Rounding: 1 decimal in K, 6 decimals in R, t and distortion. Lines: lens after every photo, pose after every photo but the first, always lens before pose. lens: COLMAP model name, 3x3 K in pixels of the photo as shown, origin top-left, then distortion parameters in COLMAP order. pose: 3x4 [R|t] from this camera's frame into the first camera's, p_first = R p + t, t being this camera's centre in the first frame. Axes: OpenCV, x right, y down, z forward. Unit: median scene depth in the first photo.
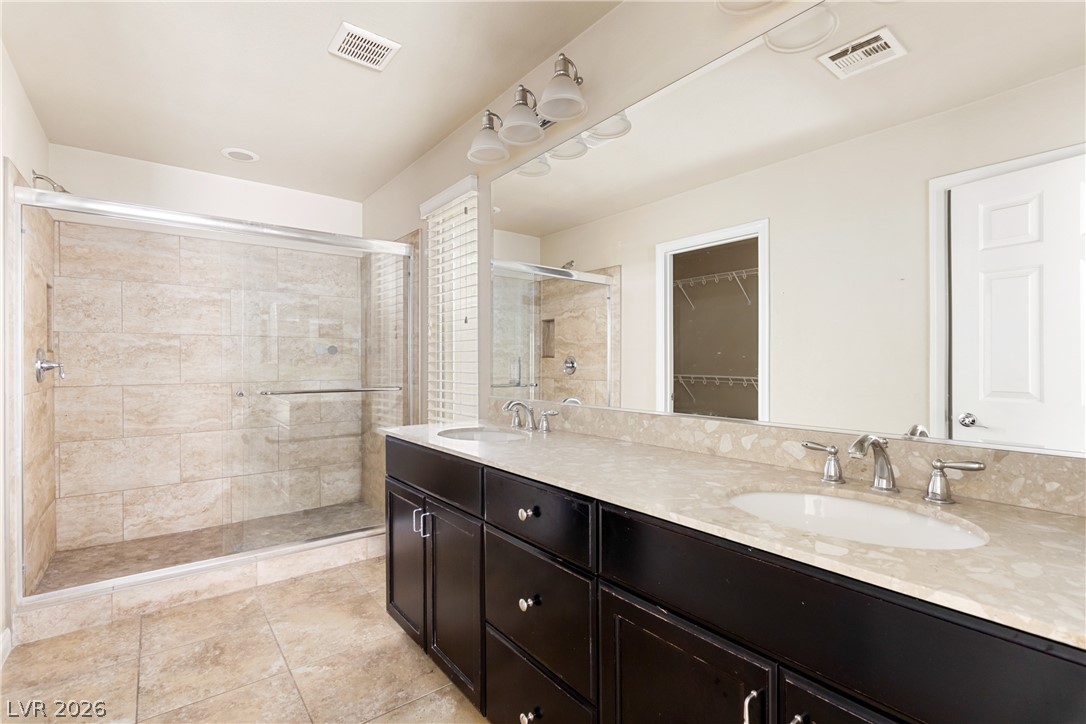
lens RADIAL K [[502.9, 0, 541.7], [0, 502.9, 363.9], [0, 0, 1]] dist [0.012681, -0.005203]
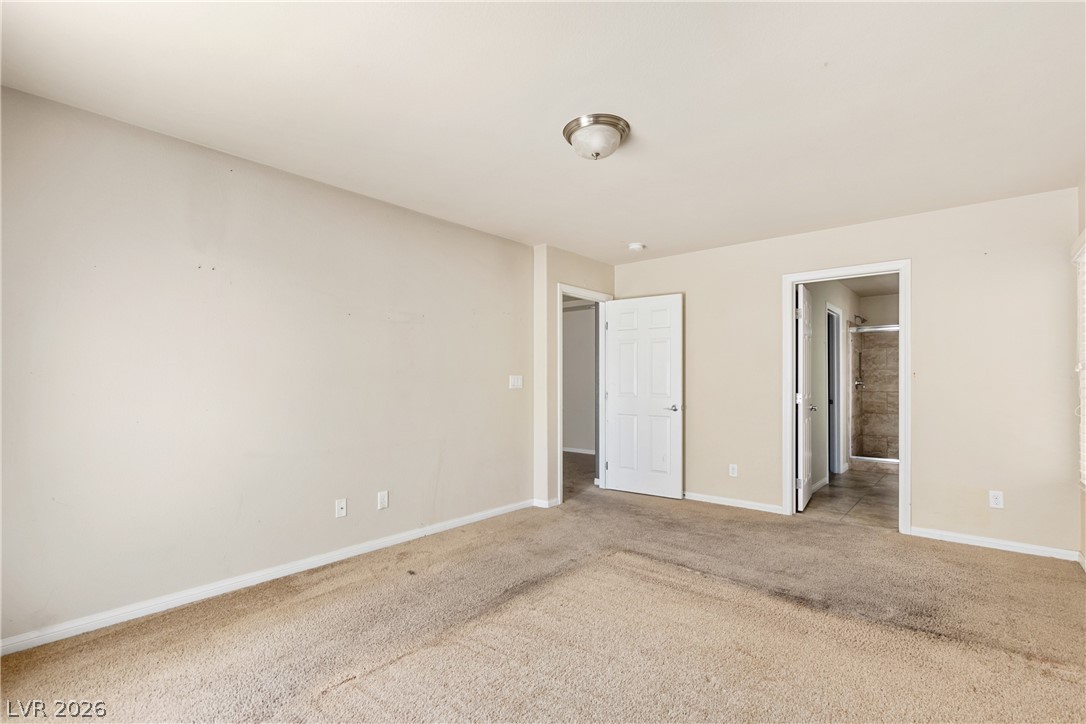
lens RADIAL K [[502.9, 0, 540.7], [0, 502.9, 370.1], [0, 0, 1]] dist [0.012681, -0.005203]
pose [[0.210099, -0.010647, -0.977622, 1.191003], [-0.006822, 0.999900, -0.012356, -0.019643], [0.977656, 0.009265, 0.210006, -1.125916]]
